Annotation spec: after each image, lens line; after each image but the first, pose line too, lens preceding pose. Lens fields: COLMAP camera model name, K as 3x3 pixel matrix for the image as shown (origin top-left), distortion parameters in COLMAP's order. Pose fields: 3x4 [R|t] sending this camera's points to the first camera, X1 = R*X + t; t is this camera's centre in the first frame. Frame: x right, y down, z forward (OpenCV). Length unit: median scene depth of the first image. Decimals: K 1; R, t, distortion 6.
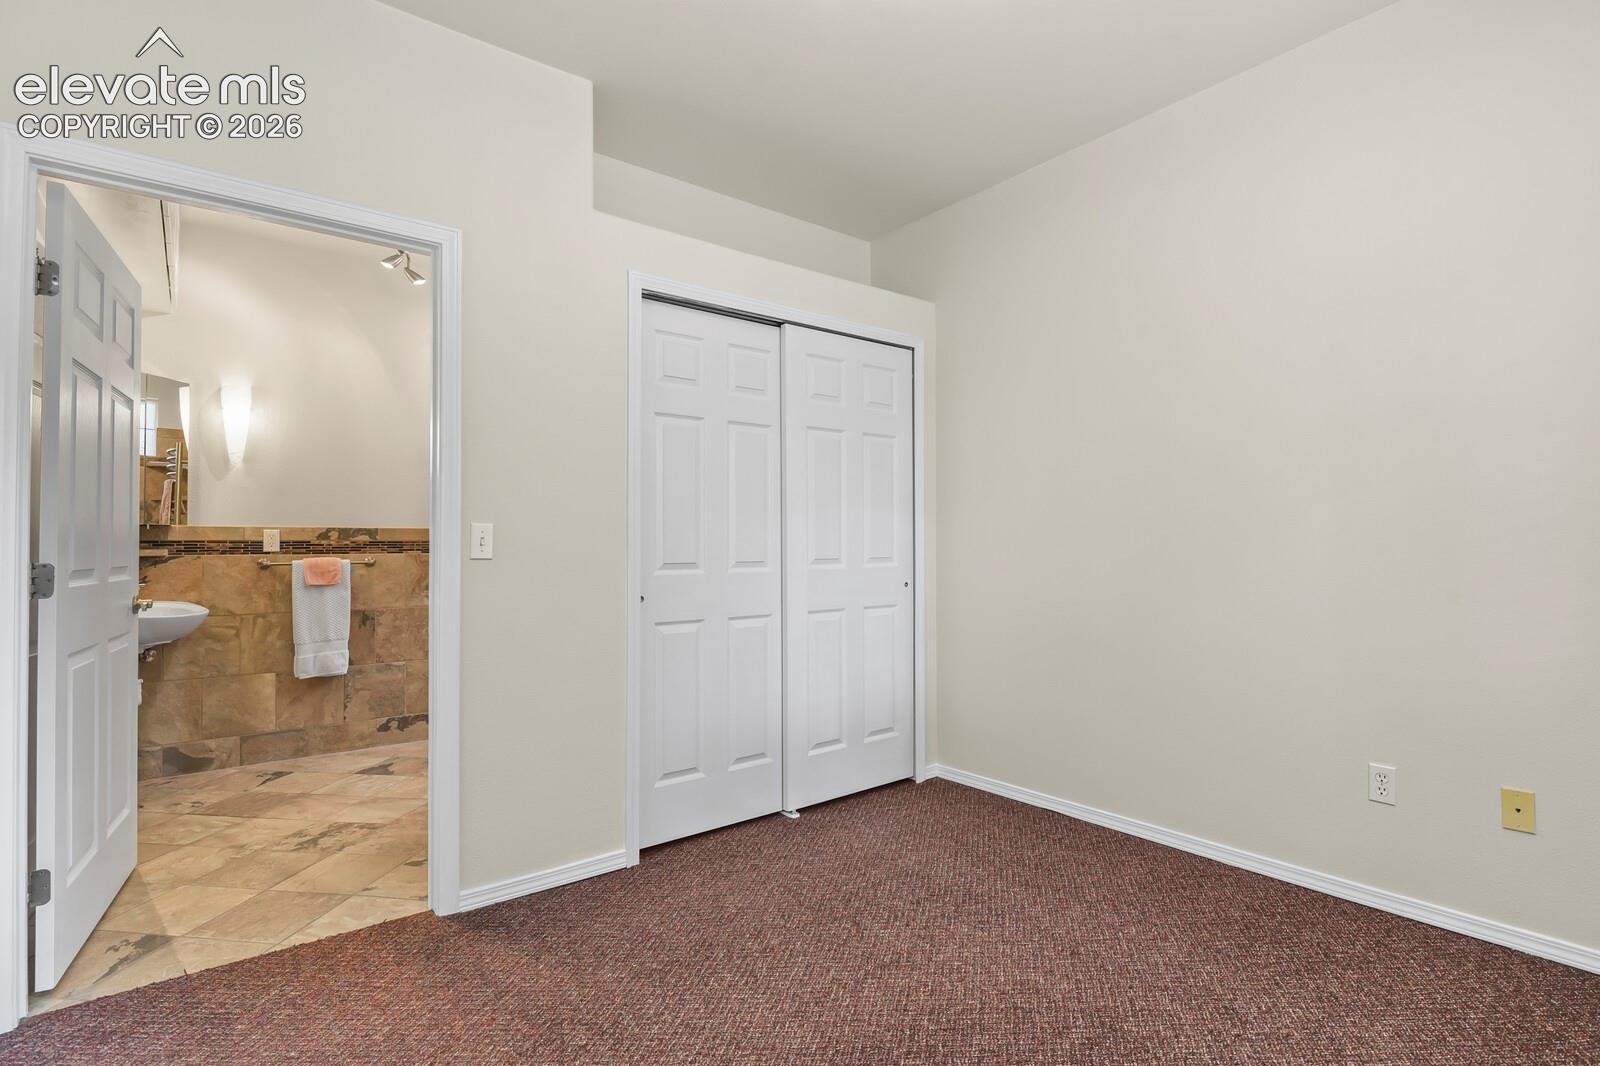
lens RADIAL K [[774.7, 0, 800.5], [0, 774.7, 532.1], [0, 0, 1]] dist [0.002284, -0.003906]
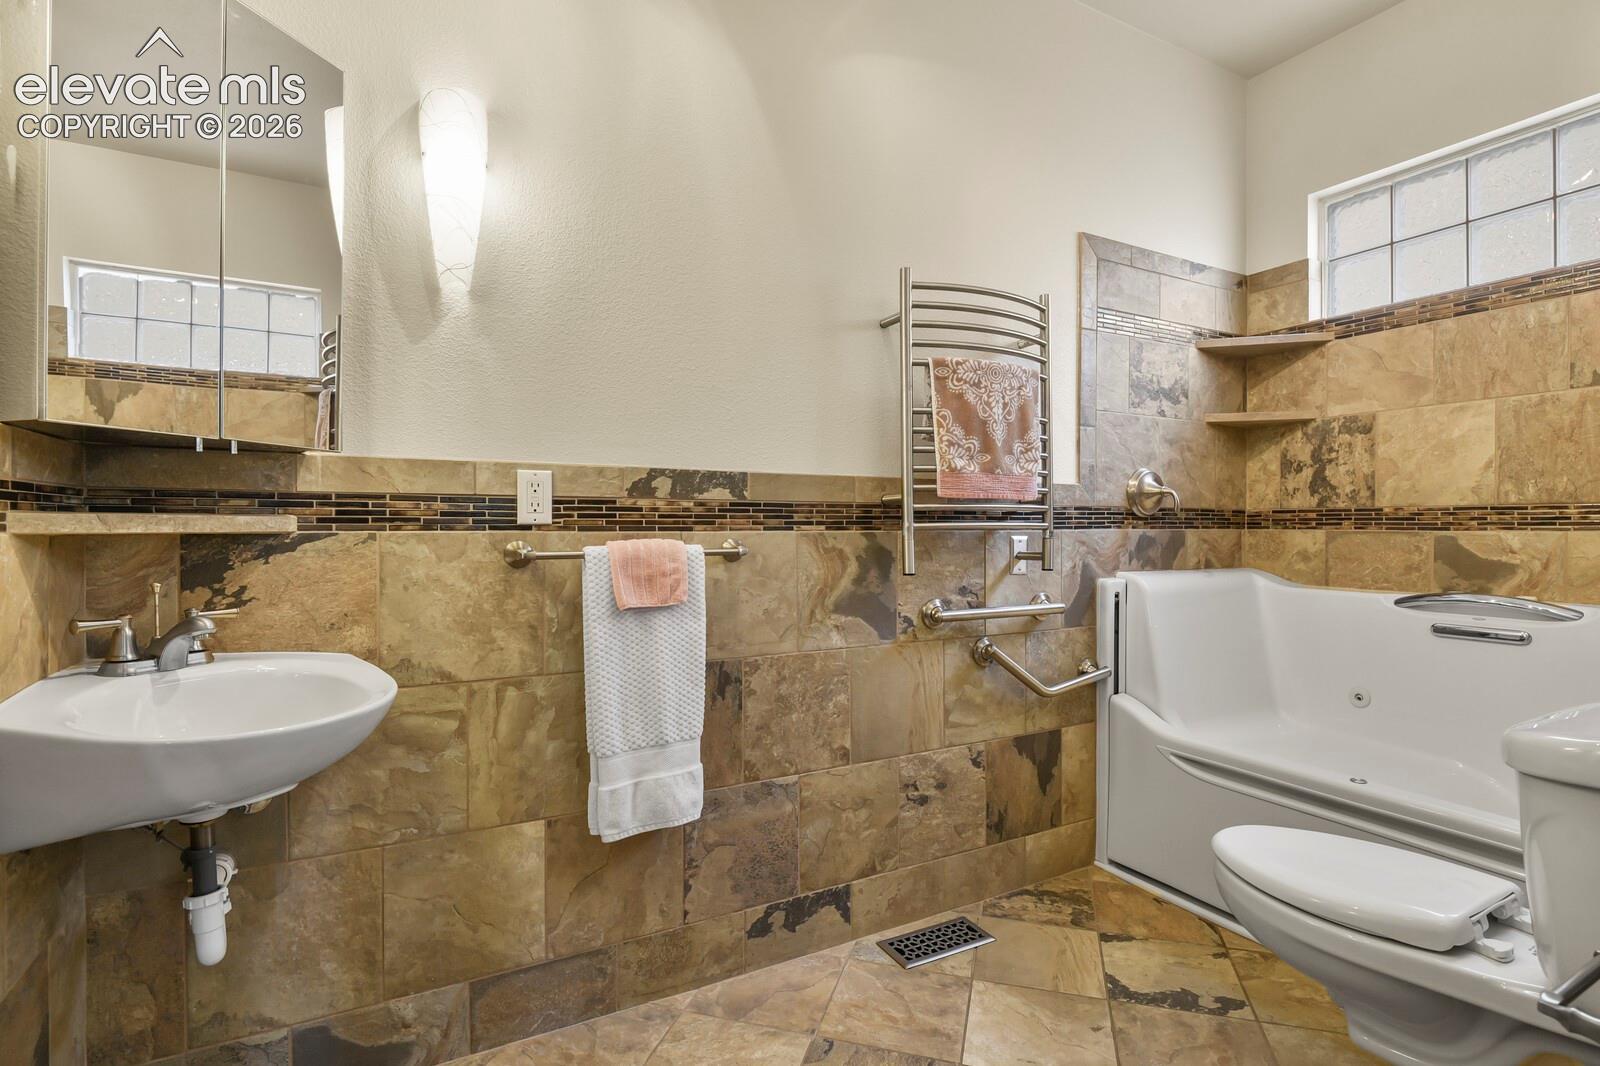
lens RADIAL K [[774.7, 0, 810.4], [0, 774.7, 532.3], [0, 0, 1]] dist [0.002284, -0.003906]
pose [[0.985976, 0.005564, -0.166793, -0.471381], [-0.001669, 0.999723, 0.023484, 0.019705], [0.166878, -0.022876, 0.985712, 0.622568]]
